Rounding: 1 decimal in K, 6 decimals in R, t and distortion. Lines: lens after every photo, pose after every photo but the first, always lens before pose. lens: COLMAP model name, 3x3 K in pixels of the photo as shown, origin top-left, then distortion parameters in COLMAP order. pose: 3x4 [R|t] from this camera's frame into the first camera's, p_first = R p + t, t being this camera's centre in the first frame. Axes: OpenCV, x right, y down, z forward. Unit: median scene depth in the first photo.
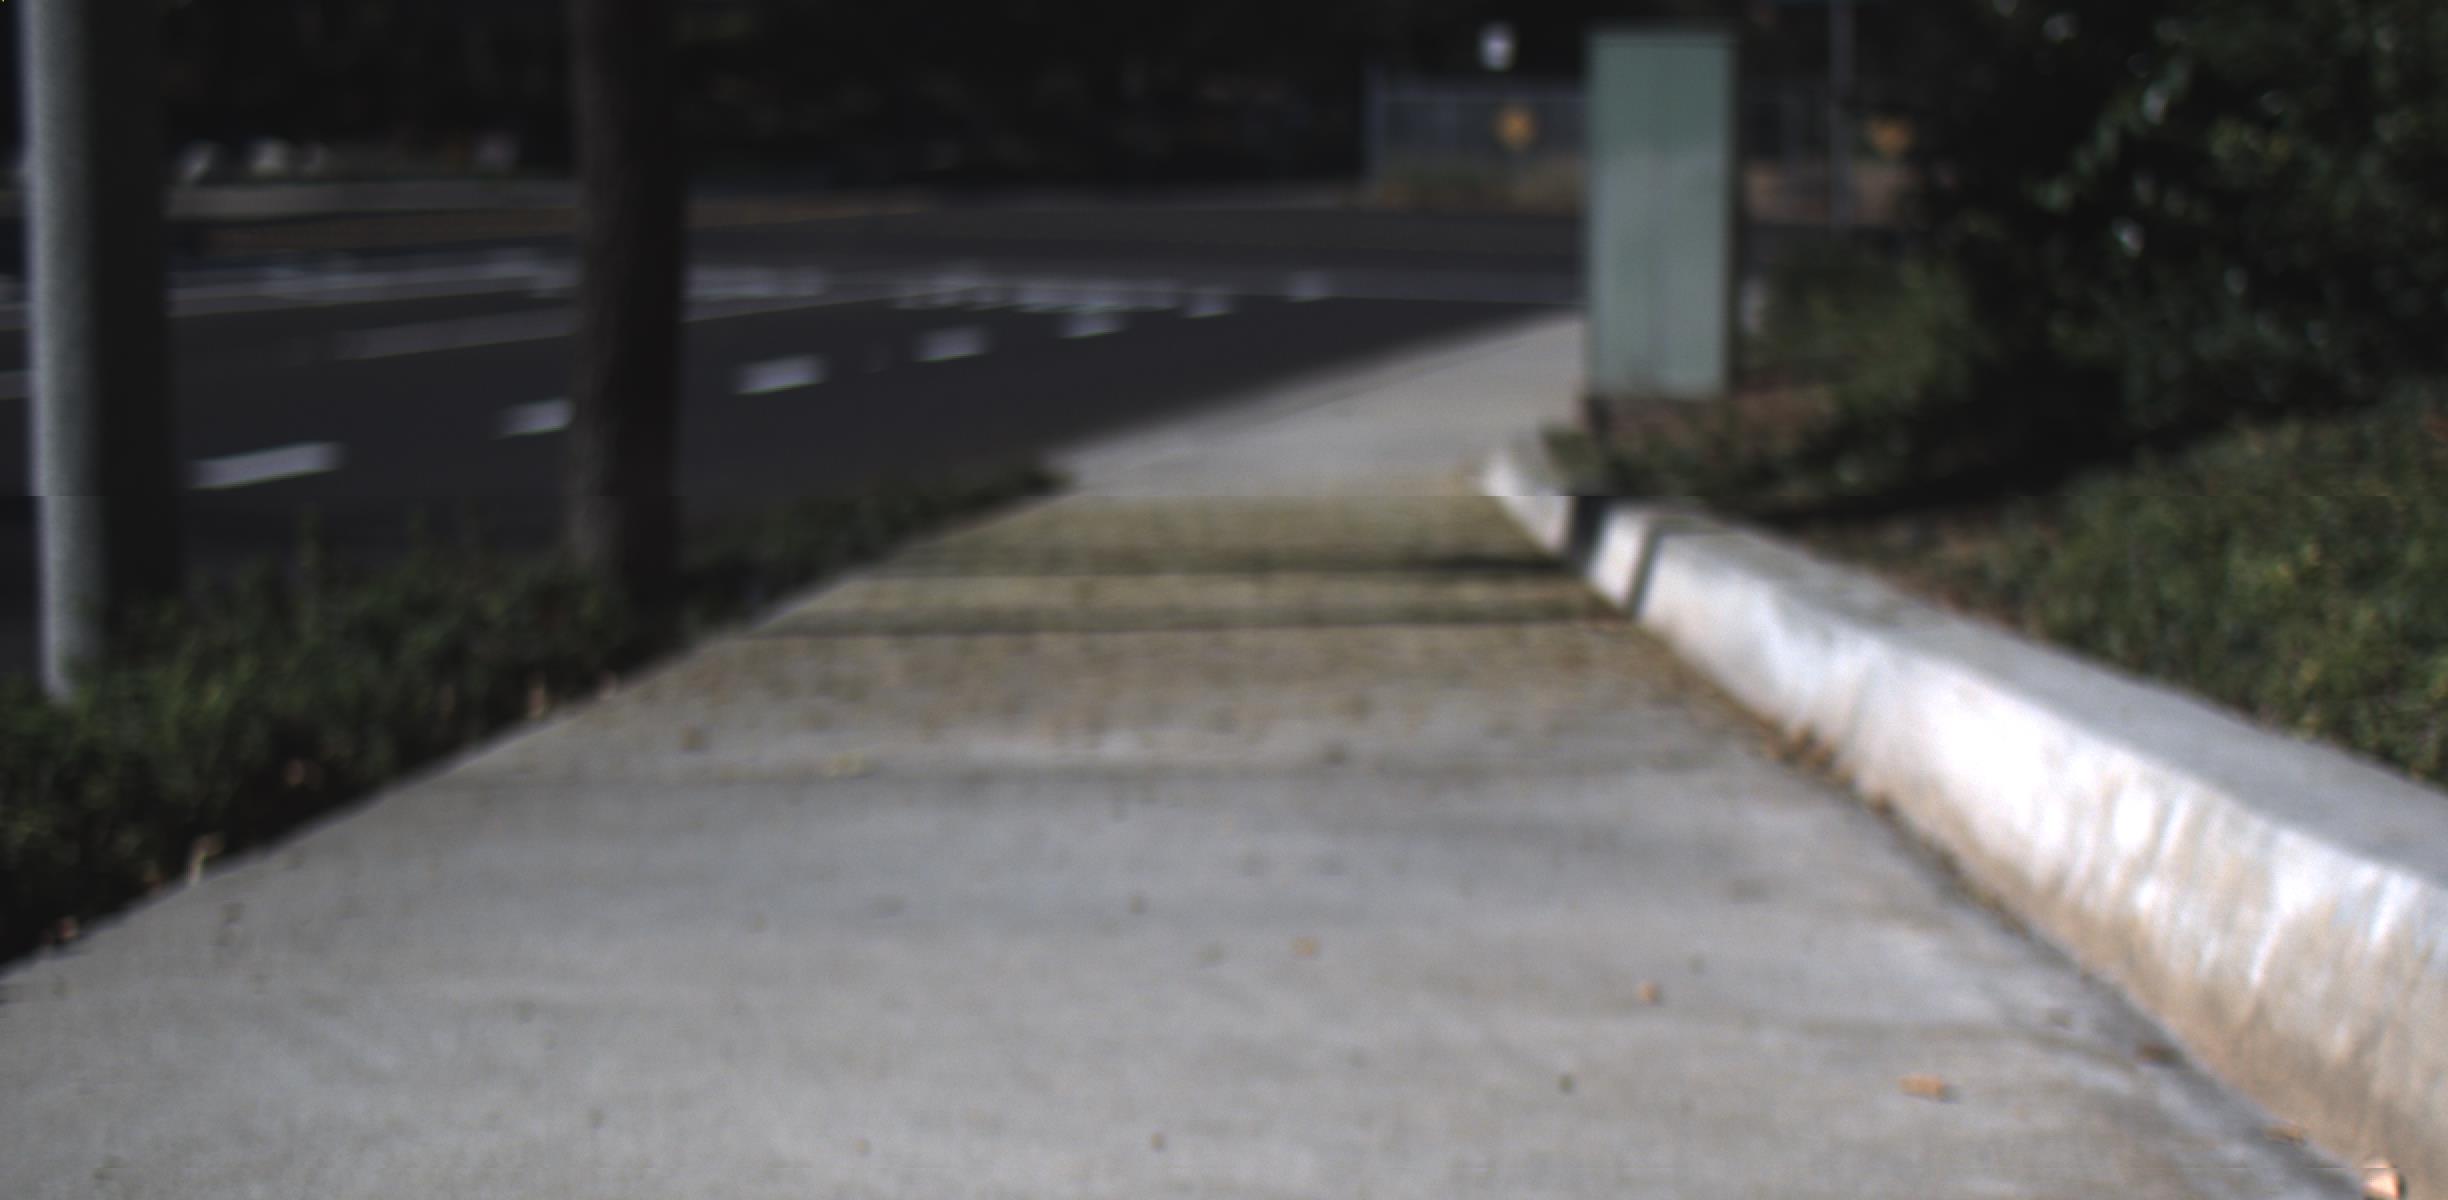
lens RADIAL K [[8781.4, 0, 1224.0], [0, 8781.4, 600.0], [0, 0, 1]] dist [0.452709, 8.153578]
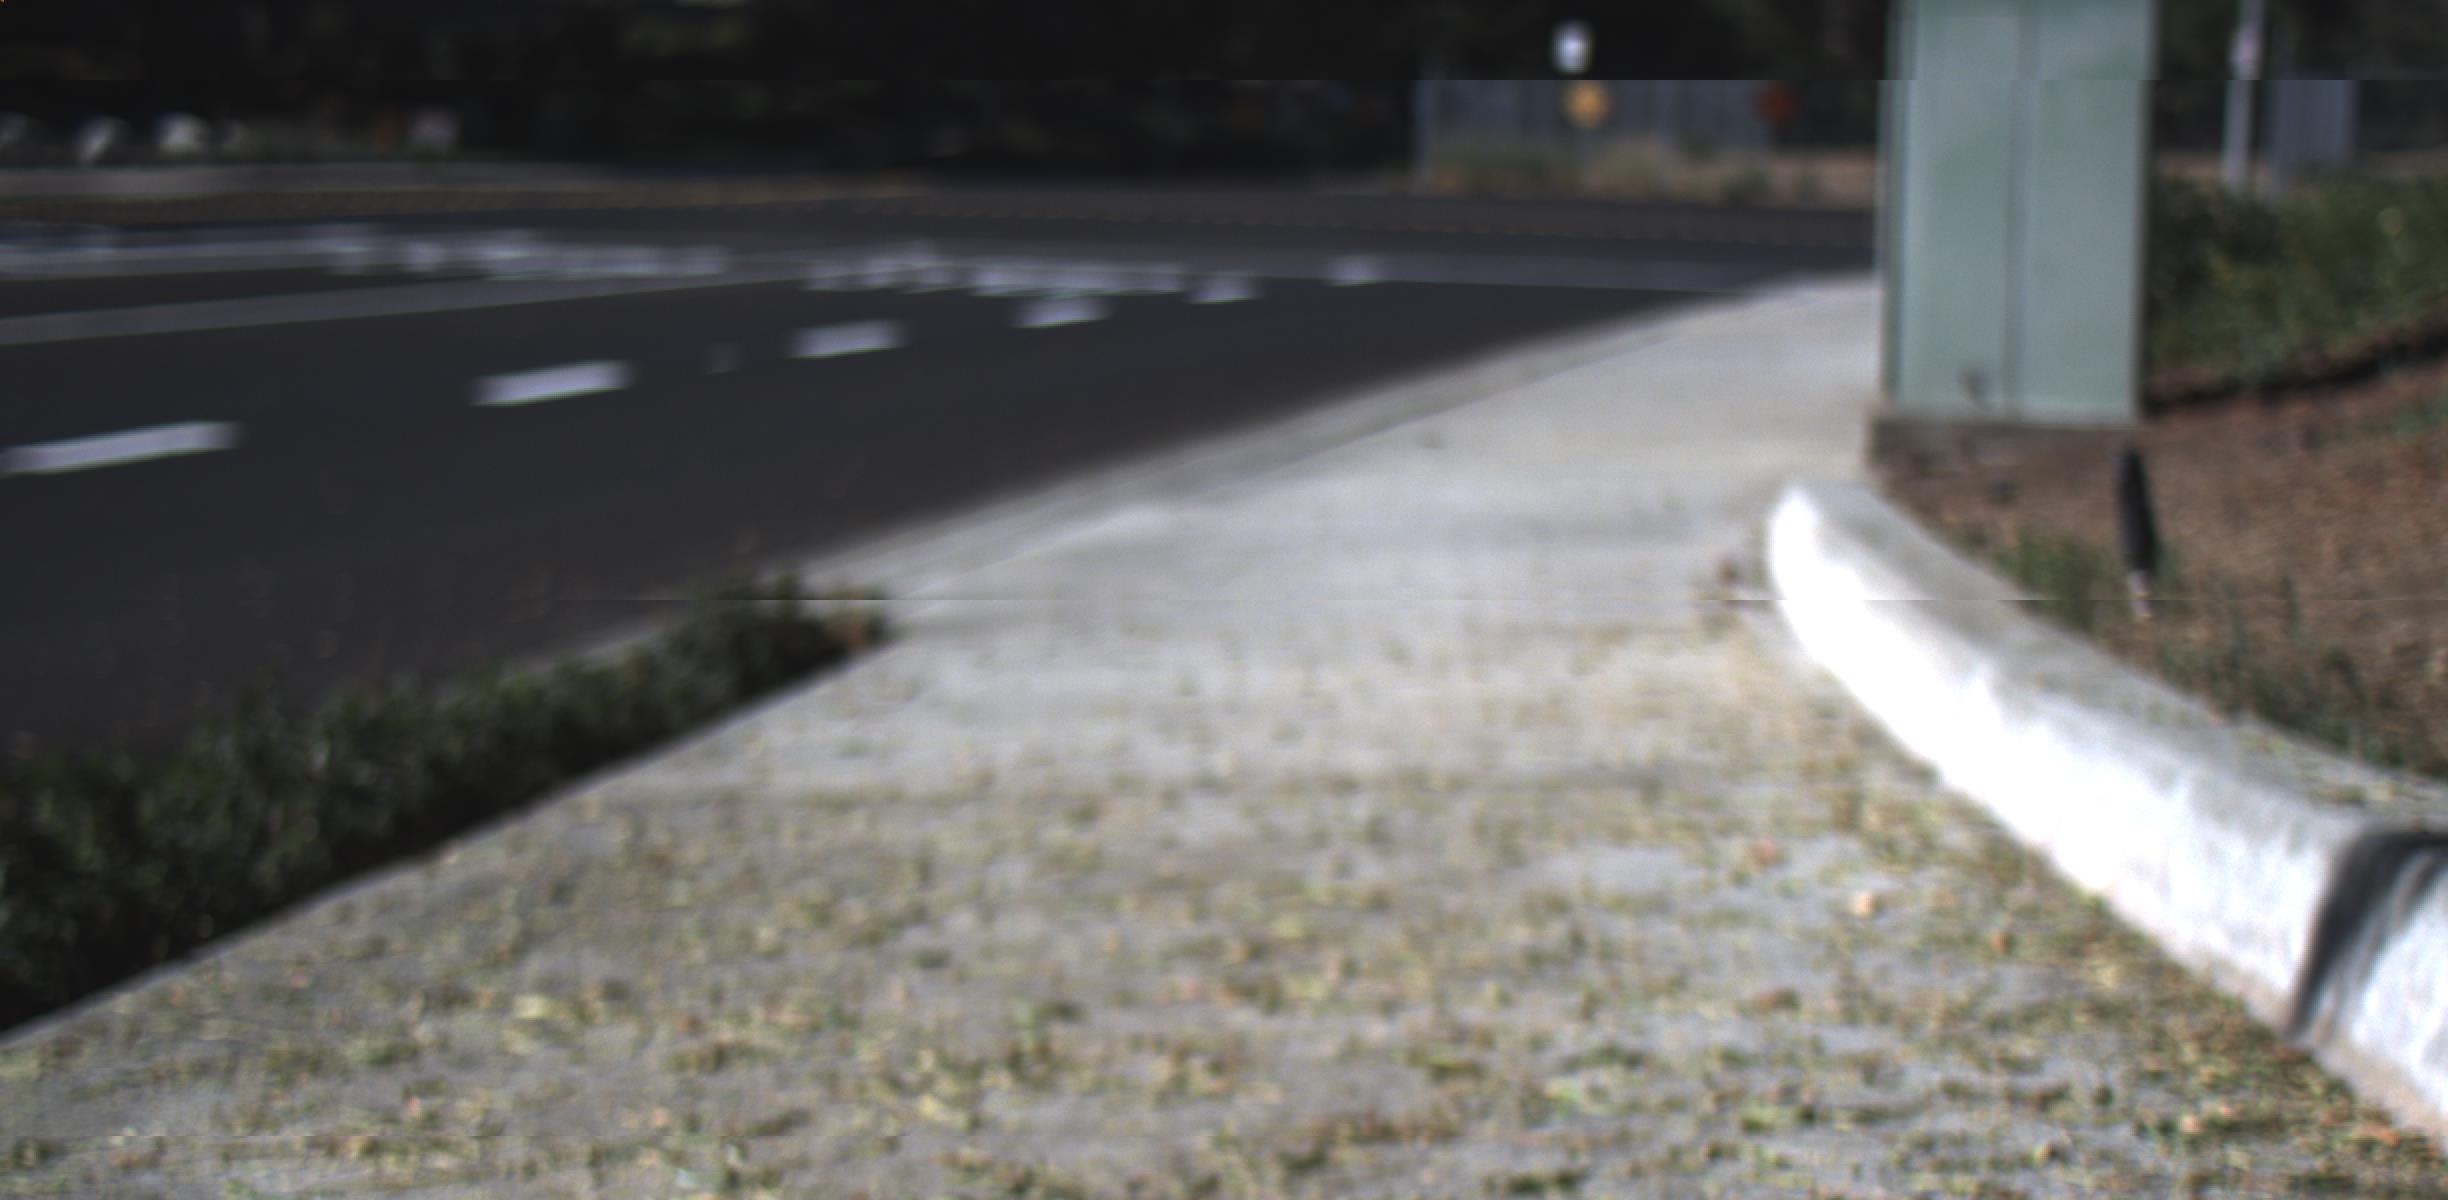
lens RADIAL K [[8781.4, 0, 1224.0], [0, 8781.4, 600.0], [0, 0, 1]] dist [0.452709, 8.153578]
pose [[0.999989, 0.002491, -0.003964, 0.001477], [-0.002494, 0.999997, -0.000654, -0.007095], [0.003962, 0.000664, 0.999992, 0.265126]]
